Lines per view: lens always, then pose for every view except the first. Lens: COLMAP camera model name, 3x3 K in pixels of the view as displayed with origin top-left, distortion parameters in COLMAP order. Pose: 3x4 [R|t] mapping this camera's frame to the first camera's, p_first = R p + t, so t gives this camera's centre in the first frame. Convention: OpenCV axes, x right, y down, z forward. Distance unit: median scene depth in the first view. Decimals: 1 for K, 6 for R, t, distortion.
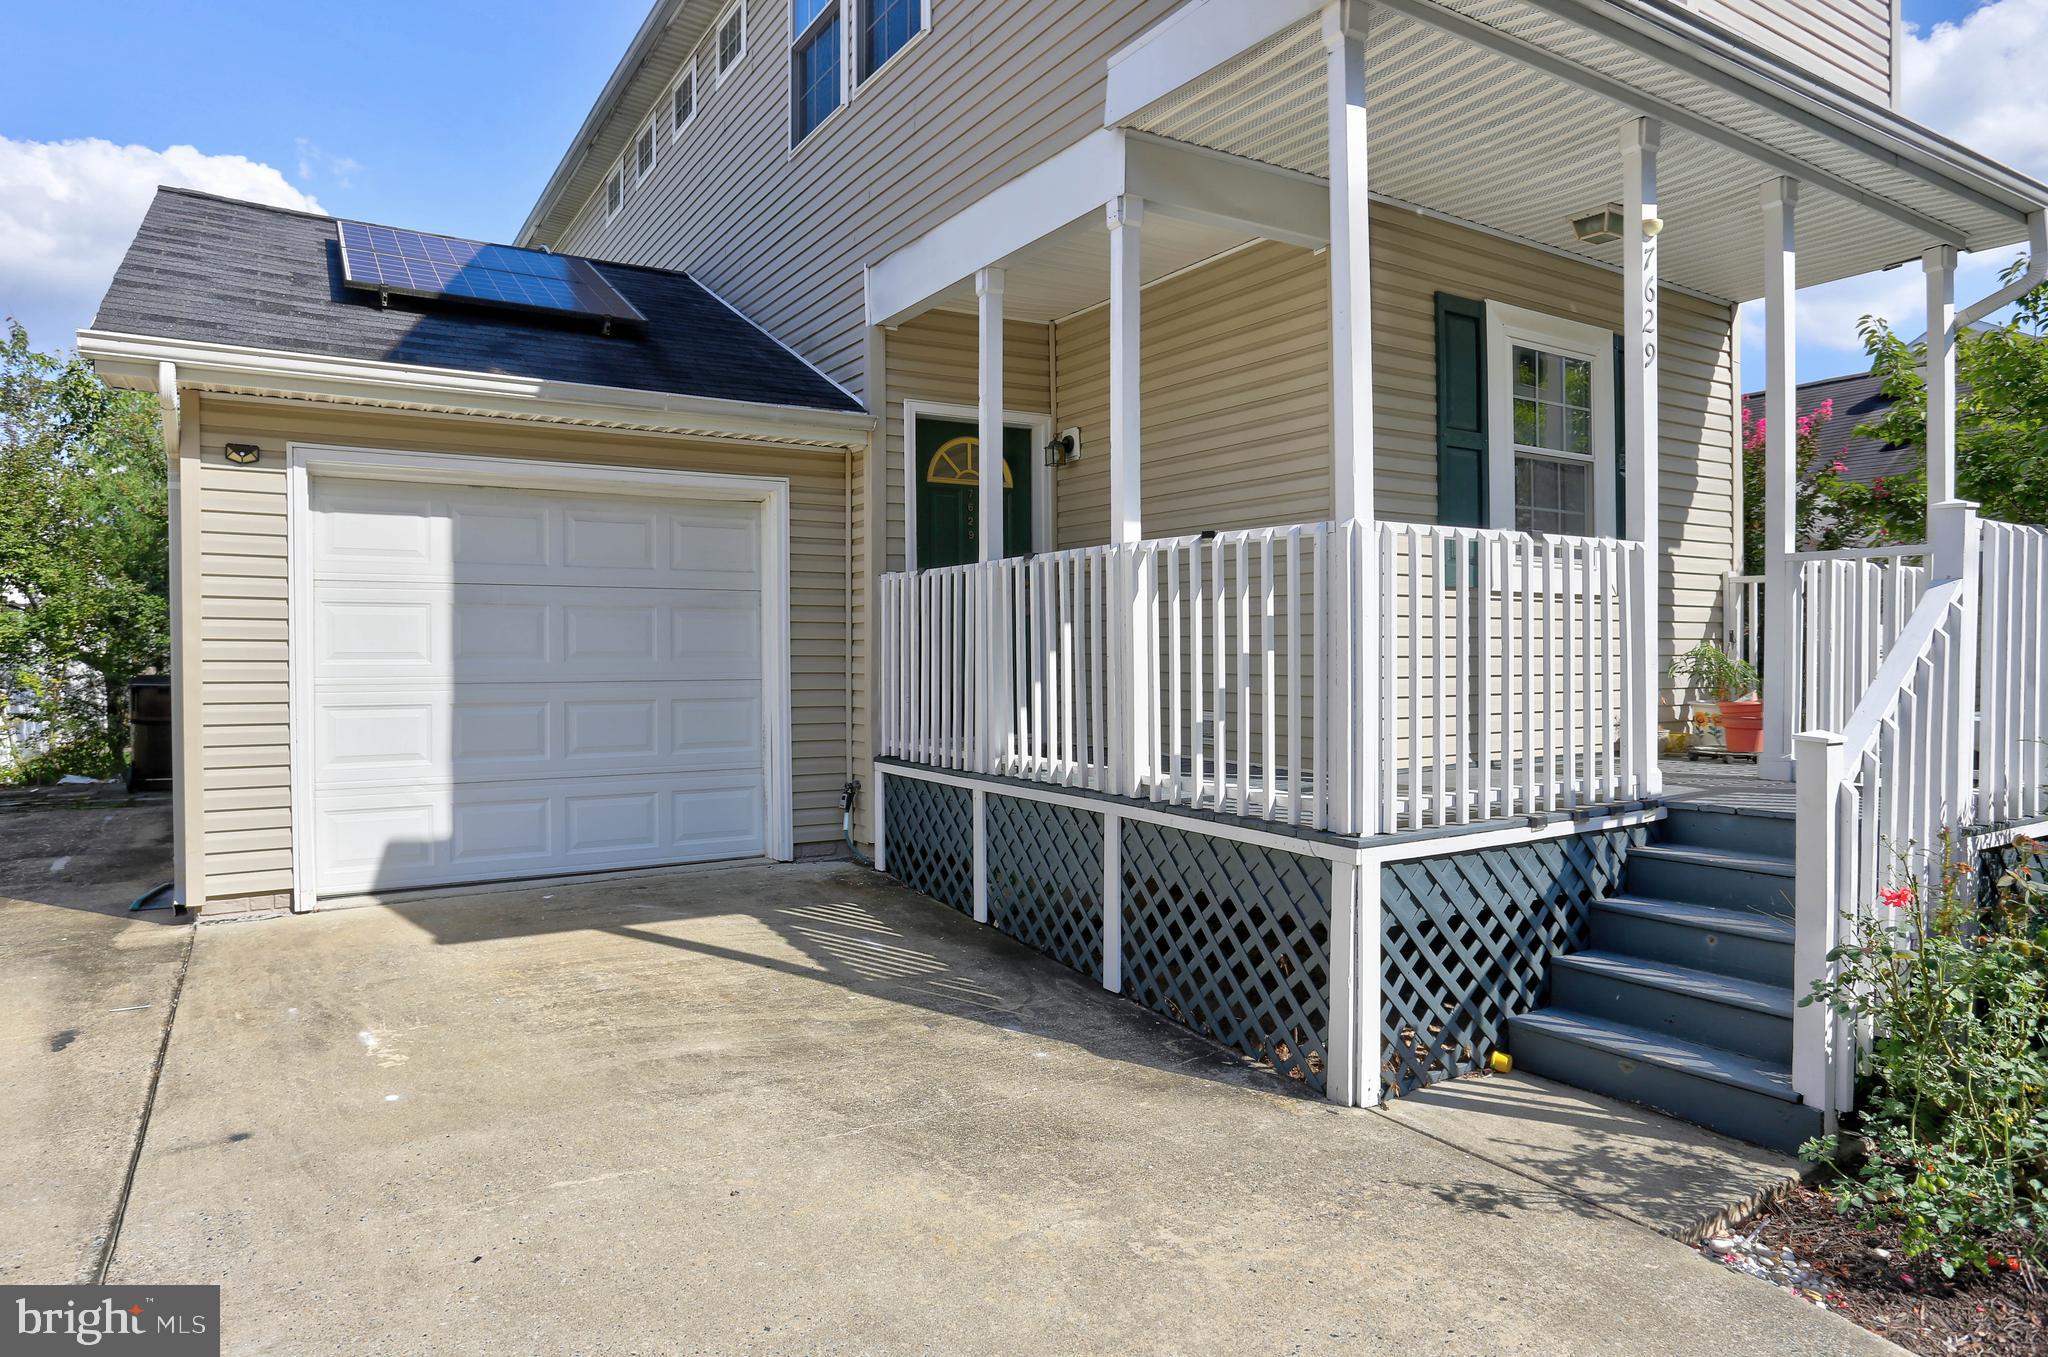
lens RADIAL K [[1222.5, 0, 1036.1], [0, 1222.5, 675.8], [0, 0, 1]] dist [-0.046555, 0.008010]
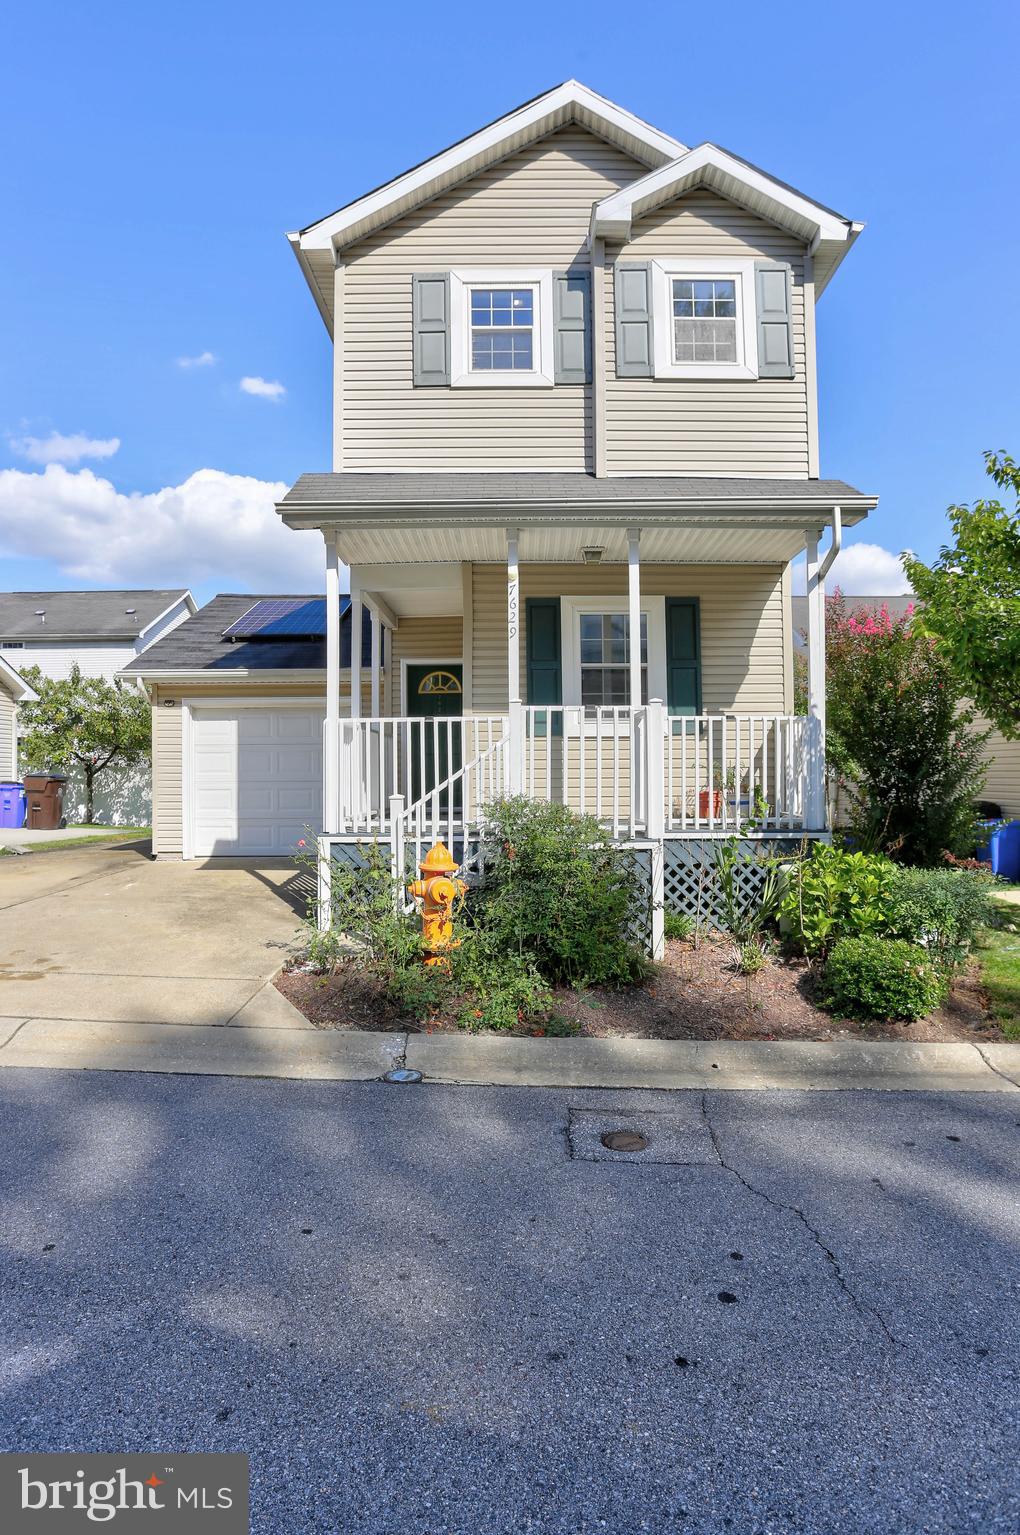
lens RADIAL K [[811.5, 0, 463.2], [0, 811.5, 772.3], [0, 0, 1]] dist [-0.053091, 0.004407]
pose [[0.829768, -0.003918, -0.558094, 1.005658], [-0.005222, 0.999877, -0.014783, 0.010282], [0.558083, 0.015181, 0.829646, -0.232469]]
